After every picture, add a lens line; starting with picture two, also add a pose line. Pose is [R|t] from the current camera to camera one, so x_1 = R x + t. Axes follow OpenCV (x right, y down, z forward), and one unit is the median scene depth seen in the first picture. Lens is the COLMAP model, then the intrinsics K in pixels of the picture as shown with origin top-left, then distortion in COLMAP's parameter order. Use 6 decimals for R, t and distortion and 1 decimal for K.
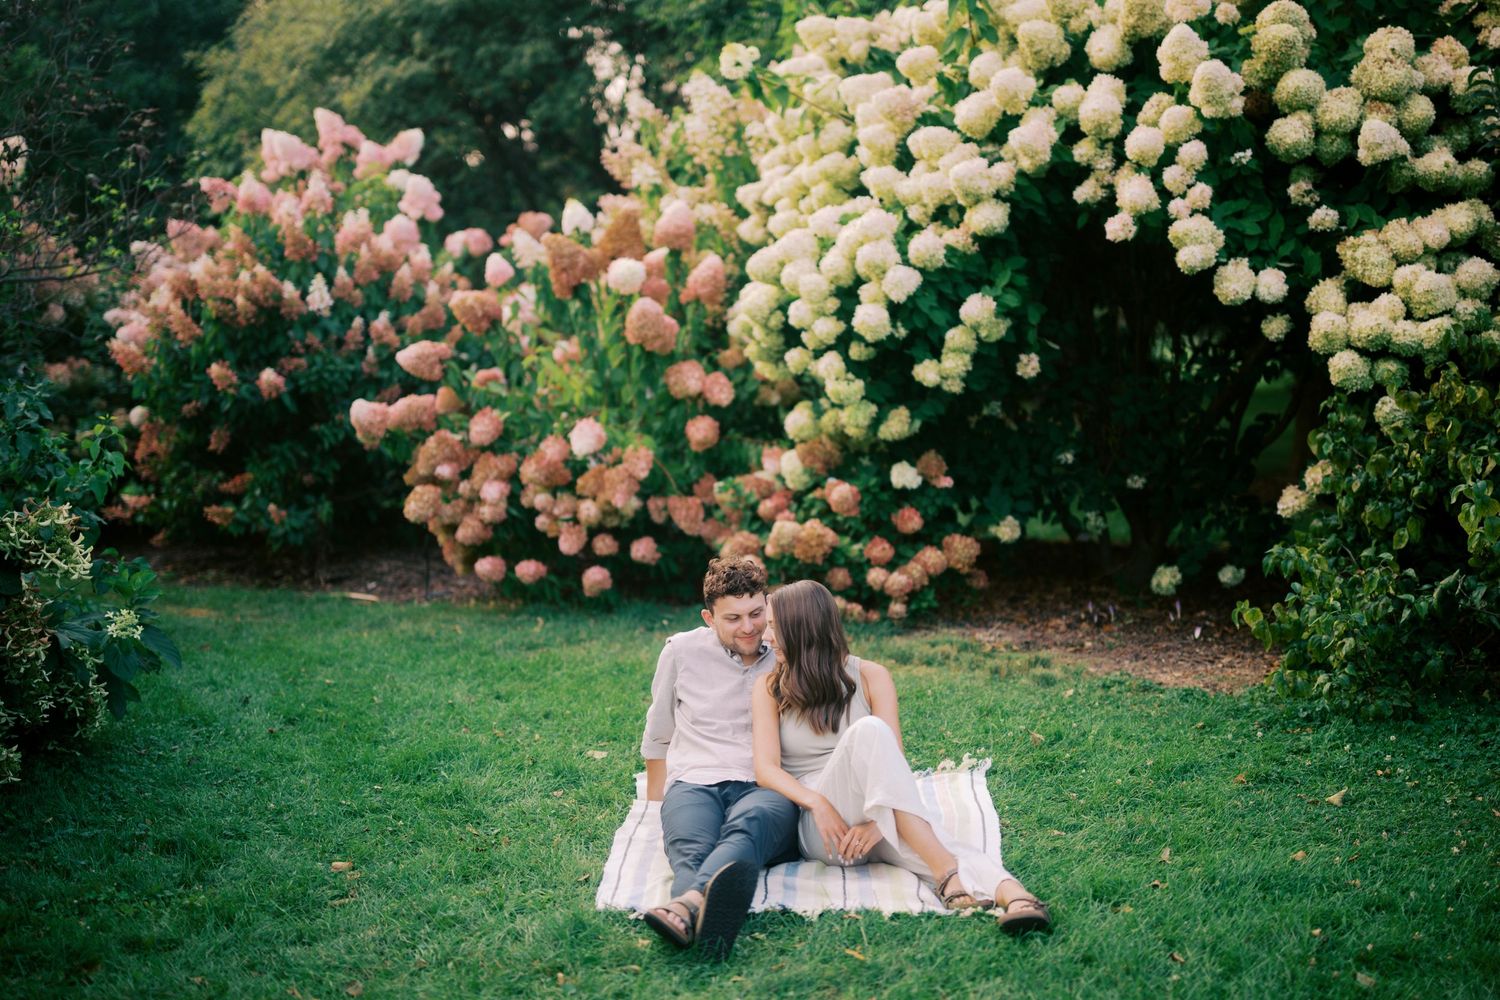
lens RADIAL K [[2150.7, 0, 762.5], [0, 2150.7, 477.7], [0, 0, 1]] dist [0.117759, 0.010000]
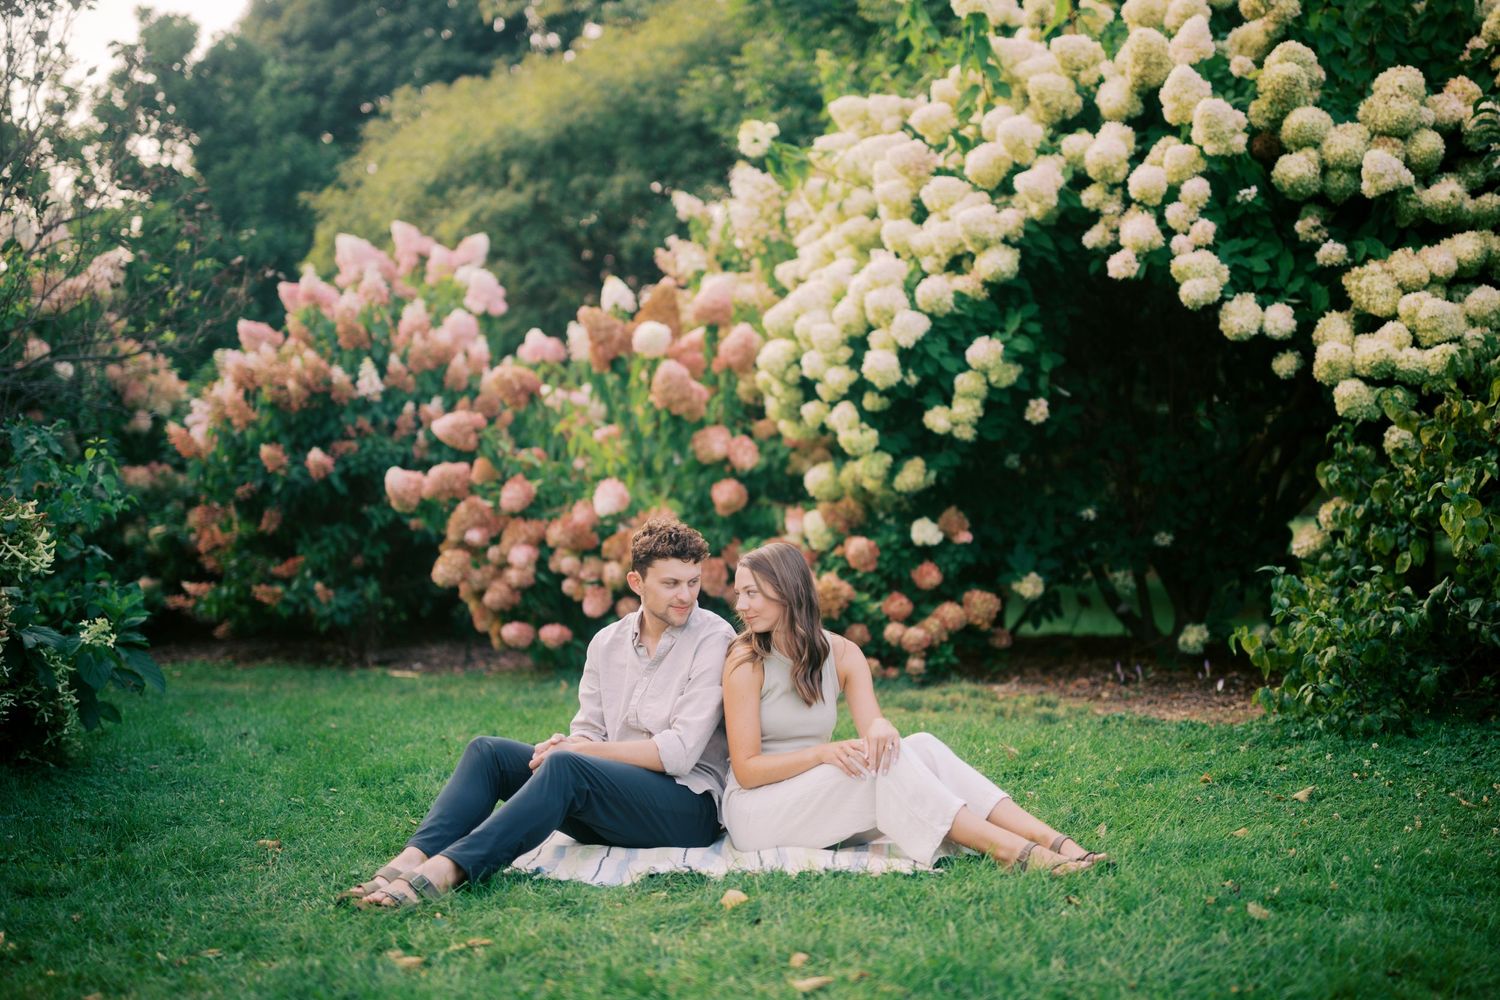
lens RADIAL K [[2150.7, 0, 762.5], [0, 2150.7, 477.7], [0, 0, 1]] dist [0.117759, 0.010000]
pose [[0.997440, -0.003351, -0.071431, 0.065534], [-0.002980, 0.996085, -0.088347, 0.065030], [0.071447, 0.088334, 0.993525, 0.009495]]
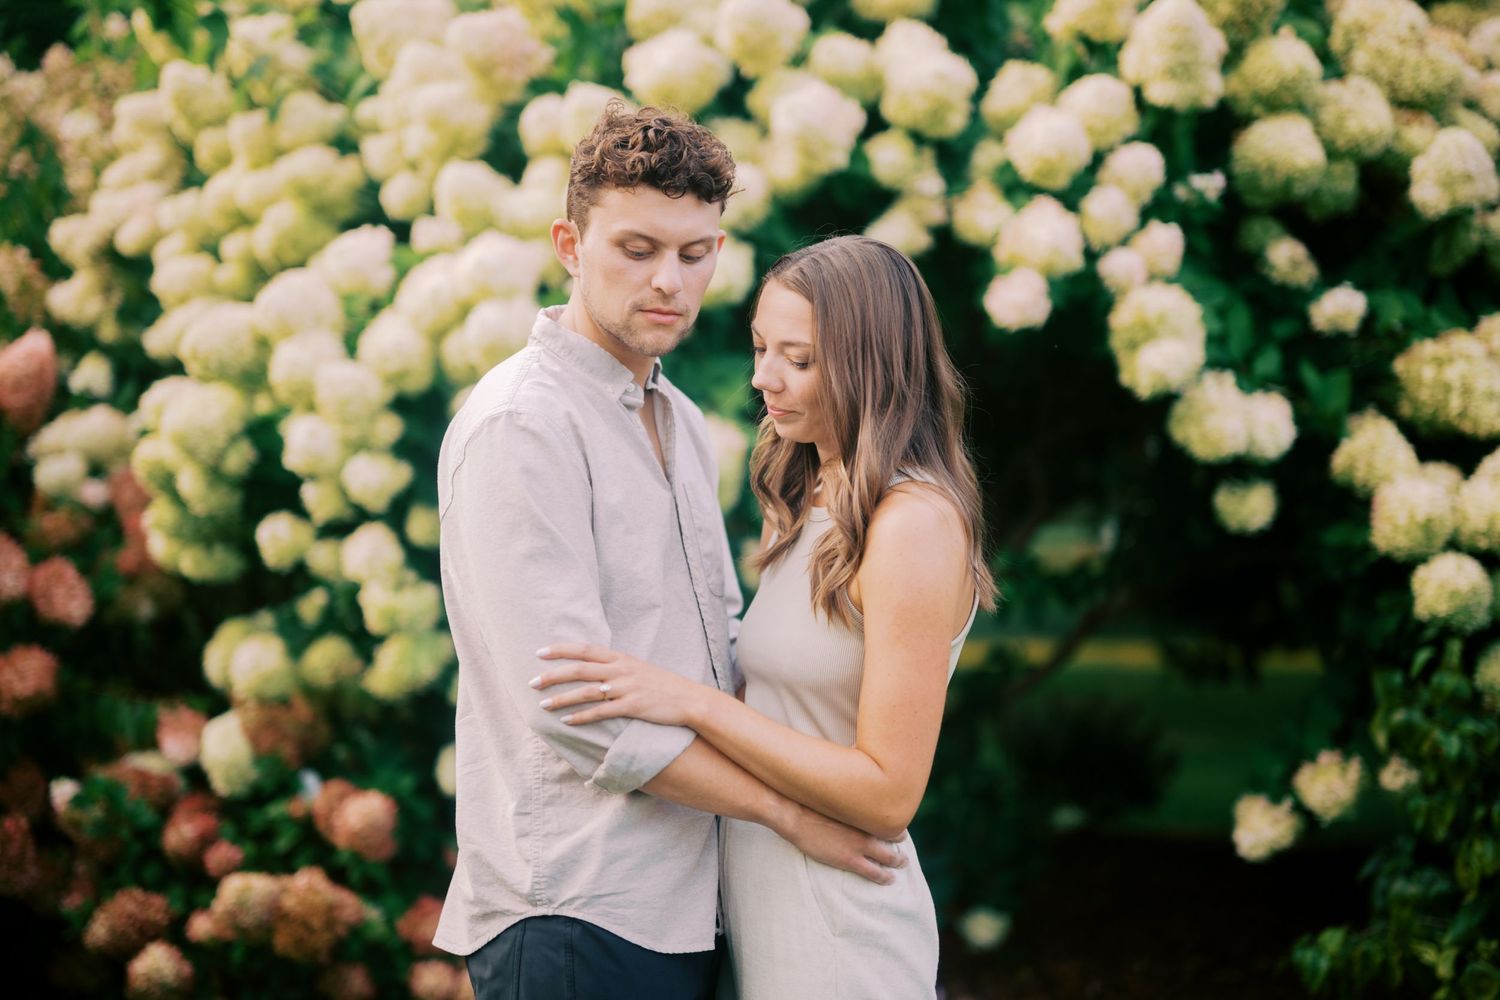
lens RADIAL K [[2194.1, 0, 655.0], [0, 2194.1, 467.2], [0, 0, 1]] dist [0.018806, 0.022766]
pose [[0.923790, 0.037228, 0.381086, -0.099533], [-0.004486, 0.996246, -0.086447, -0.029445], [-0.382874, 0.078149, 0.920489, 0.521824]]
